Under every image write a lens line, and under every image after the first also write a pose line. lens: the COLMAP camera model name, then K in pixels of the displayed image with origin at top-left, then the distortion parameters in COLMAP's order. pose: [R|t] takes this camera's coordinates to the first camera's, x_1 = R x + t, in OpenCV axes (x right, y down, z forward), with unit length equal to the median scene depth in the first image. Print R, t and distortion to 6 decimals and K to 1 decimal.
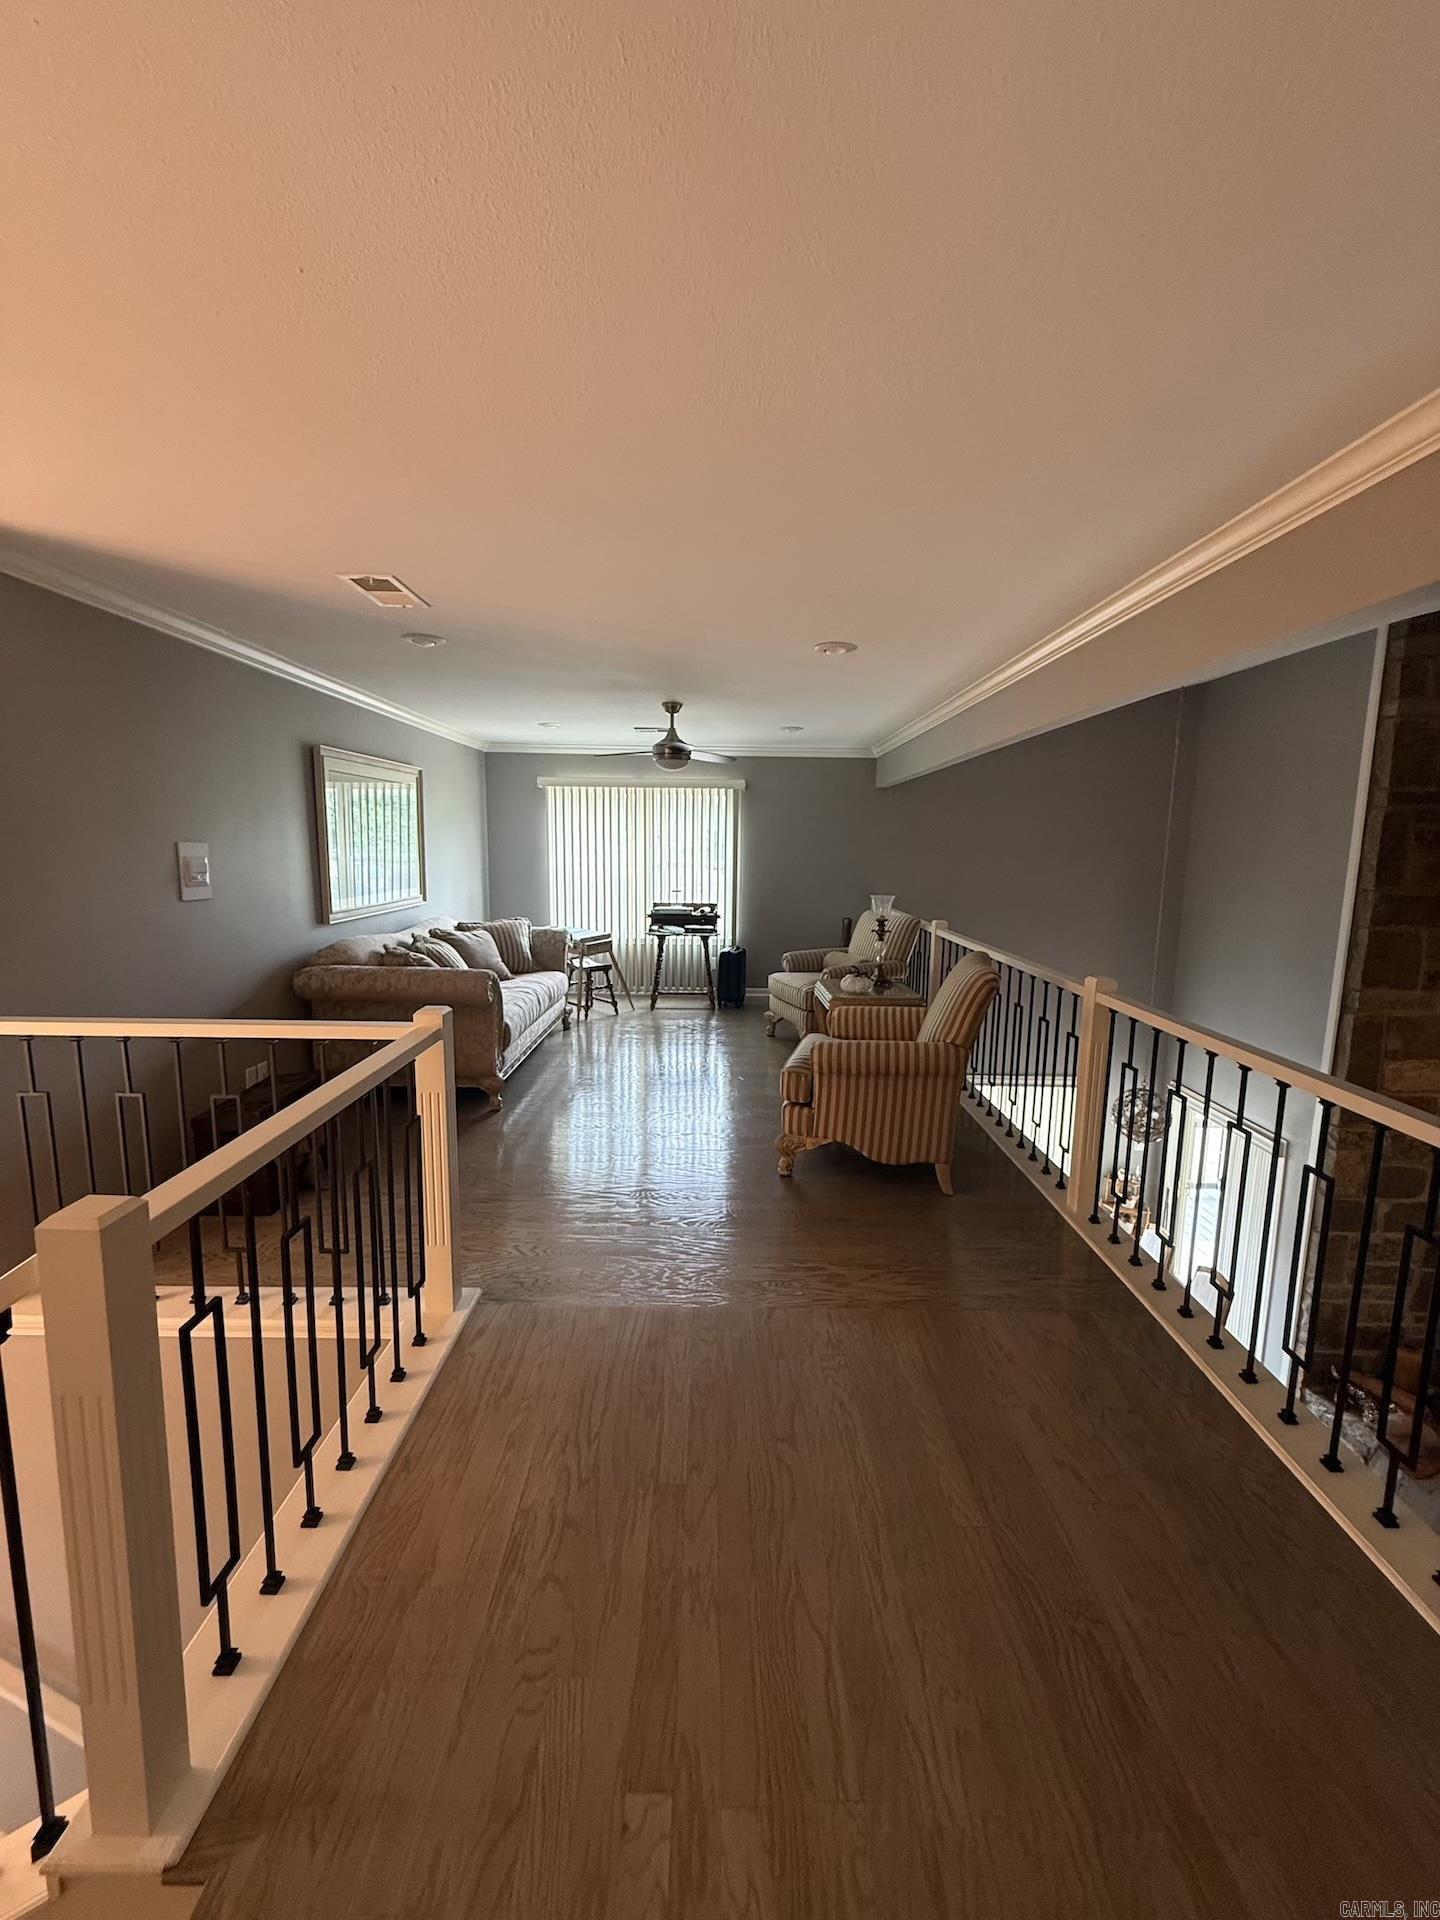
lens RADIAL K [[763.6, 0, 720.4], [0, 763.6, 951.3], [0, 0, 1]] dist [0.000569, 0.000200]
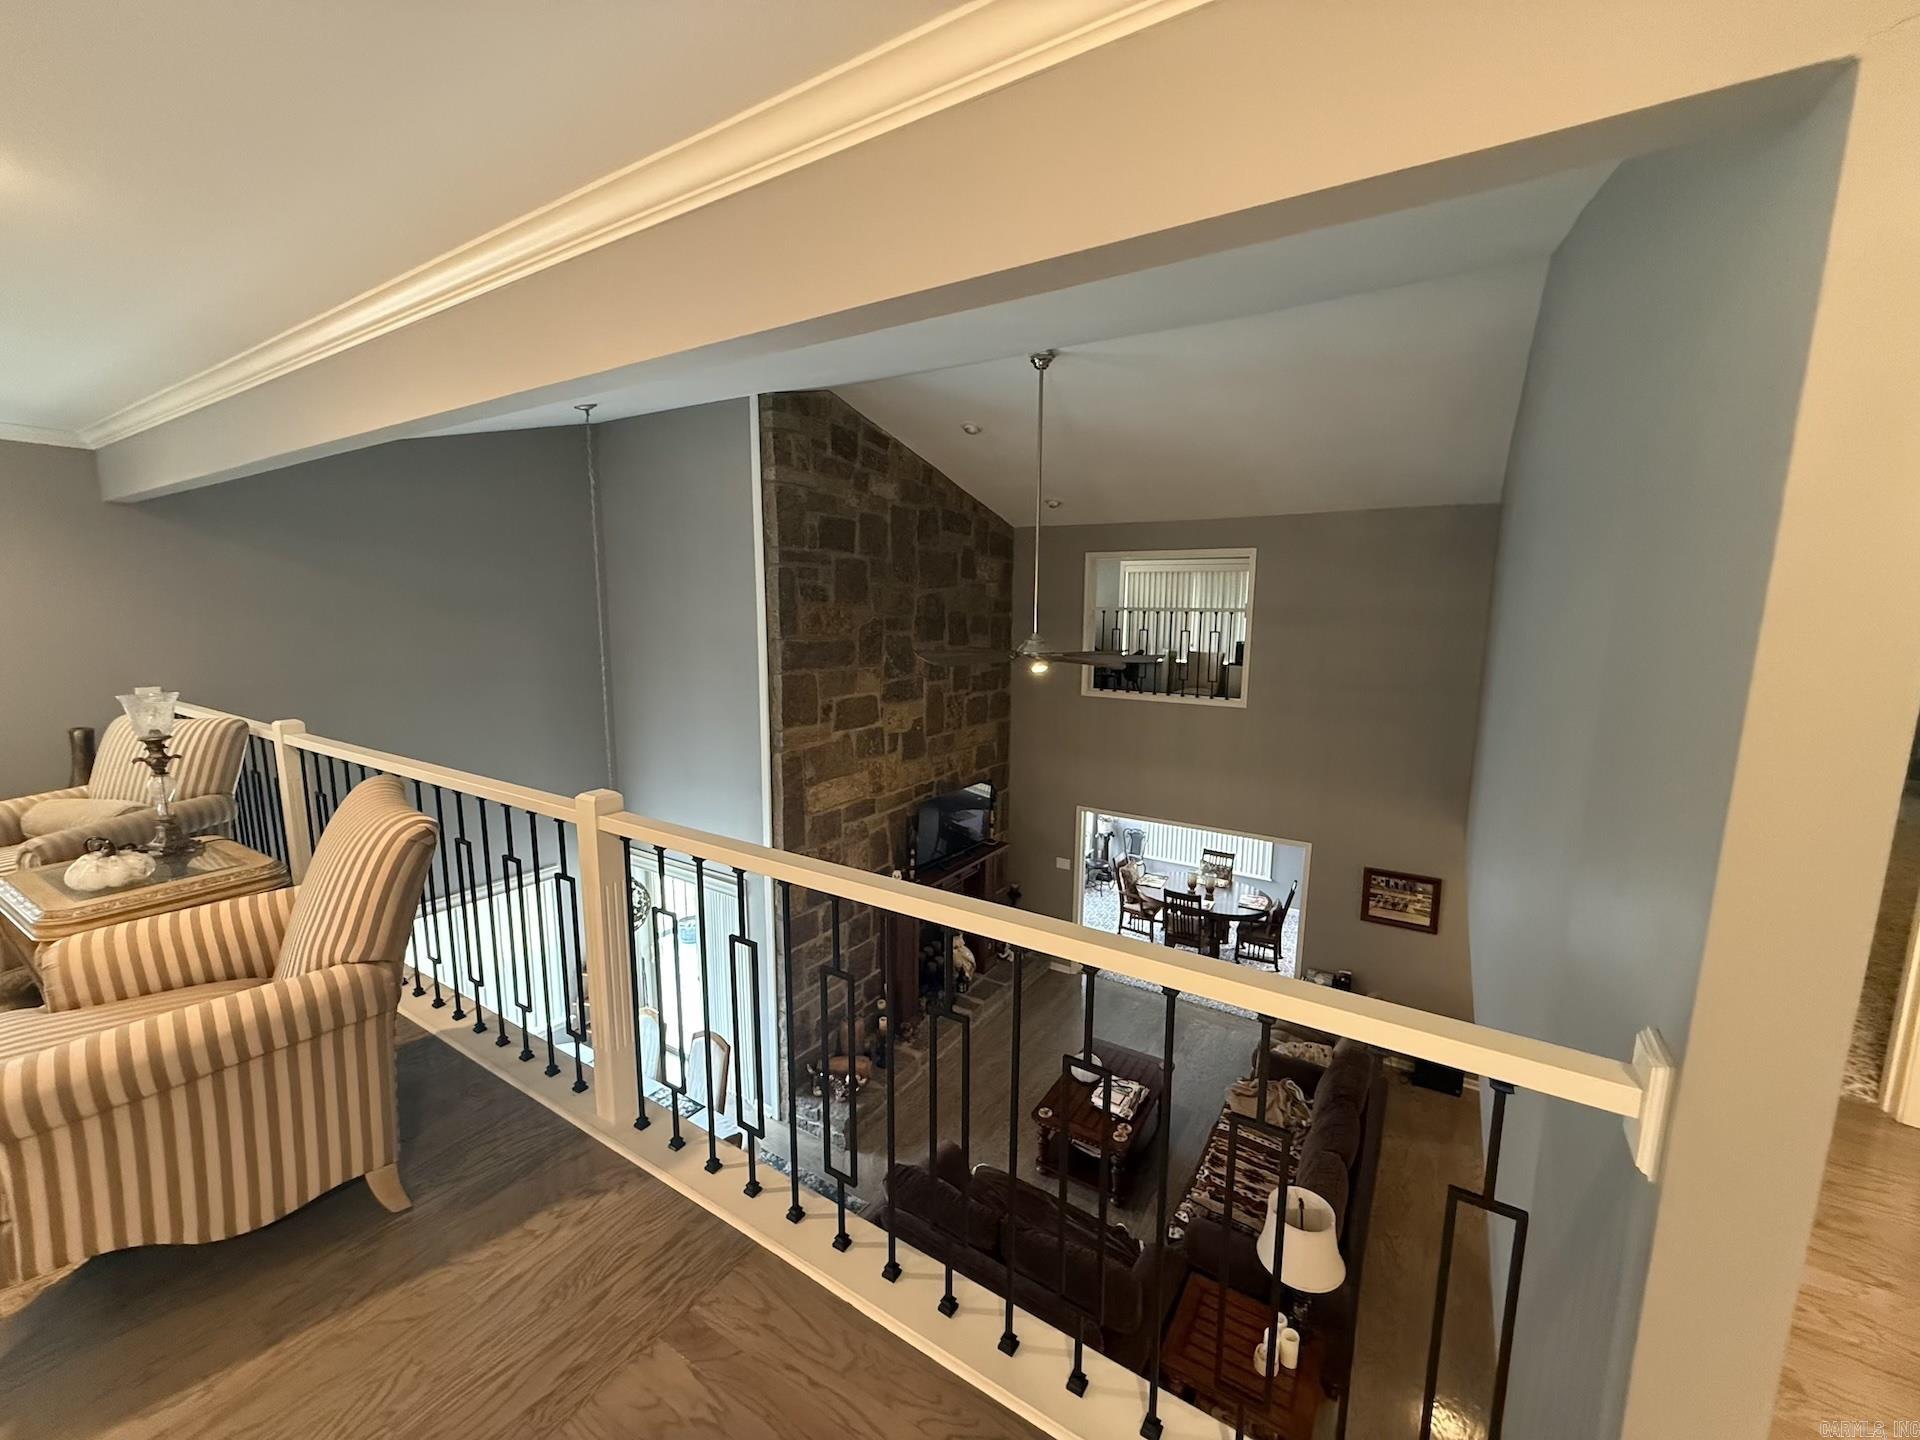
lens RADIAL K [[763.6, 0, 955.6], [0, 763.6, 722.7], [0, 0, 1]] dist [0.000569, 0.000200]
pose [[0.536115, -0.138573, 0.832693, 0.058057], [0.116918, 0.989116, 0.089329, -0.030823], [-0.836009, 0.049466, 0.546482, 0.197700]]
